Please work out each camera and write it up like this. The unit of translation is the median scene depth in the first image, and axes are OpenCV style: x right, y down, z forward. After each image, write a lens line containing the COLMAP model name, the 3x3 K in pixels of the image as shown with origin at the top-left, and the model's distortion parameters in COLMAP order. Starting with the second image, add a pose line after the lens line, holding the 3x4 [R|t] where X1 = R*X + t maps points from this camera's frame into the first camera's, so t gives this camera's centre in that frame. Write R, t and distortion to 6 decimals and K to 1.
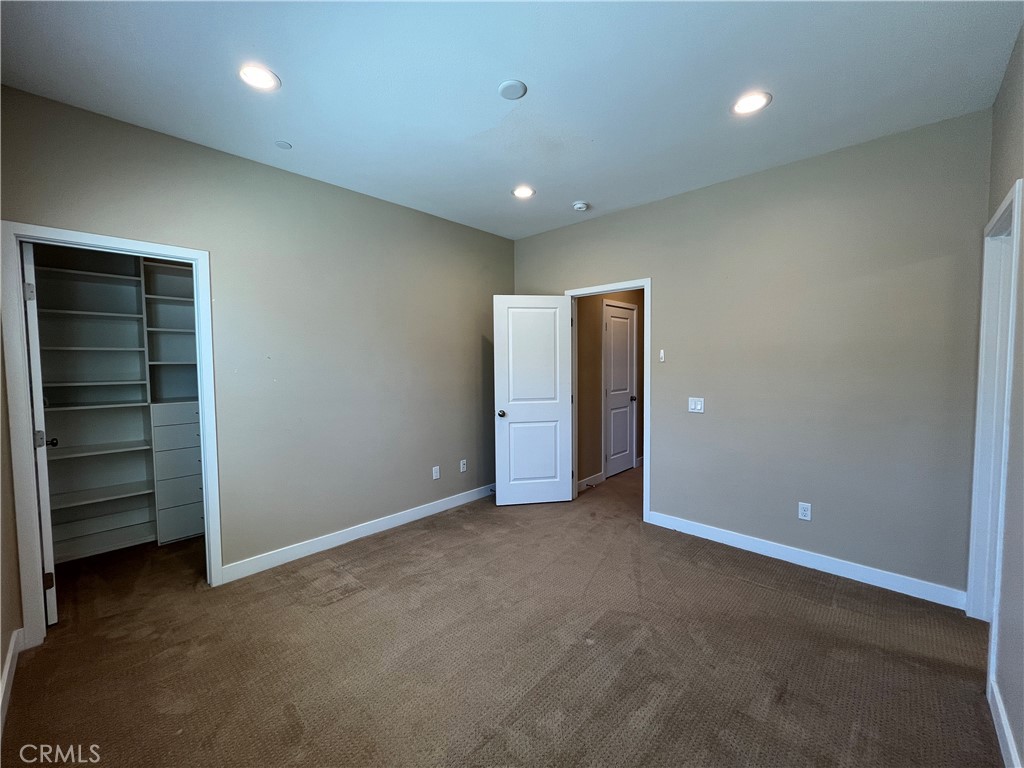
lens RADIAL K [[411.9, 0, 508.3], [0, 411.9, 380.8], [0, 0, 1]] dist [-0.001570, -0.000453]
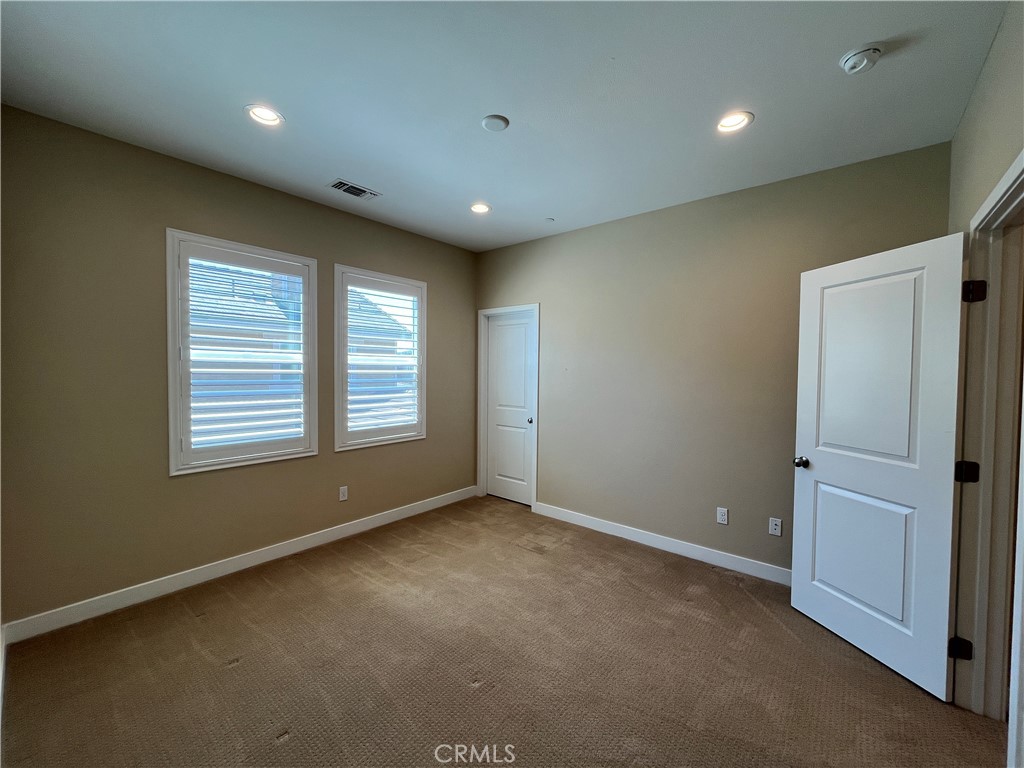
lens RADIAL K [[411.9, 0, 506.8], [0, 411.9, 381.1], [0, 0, 1]] dist [-0.001570, -0.000453]
pose [[0.061684, 0.035035, -0.997481, 0.576126], [-0.063574, 0.997492, 0.031104, -0.032975], [0.996069, 0.061496, 0.063756, 0.518549]]
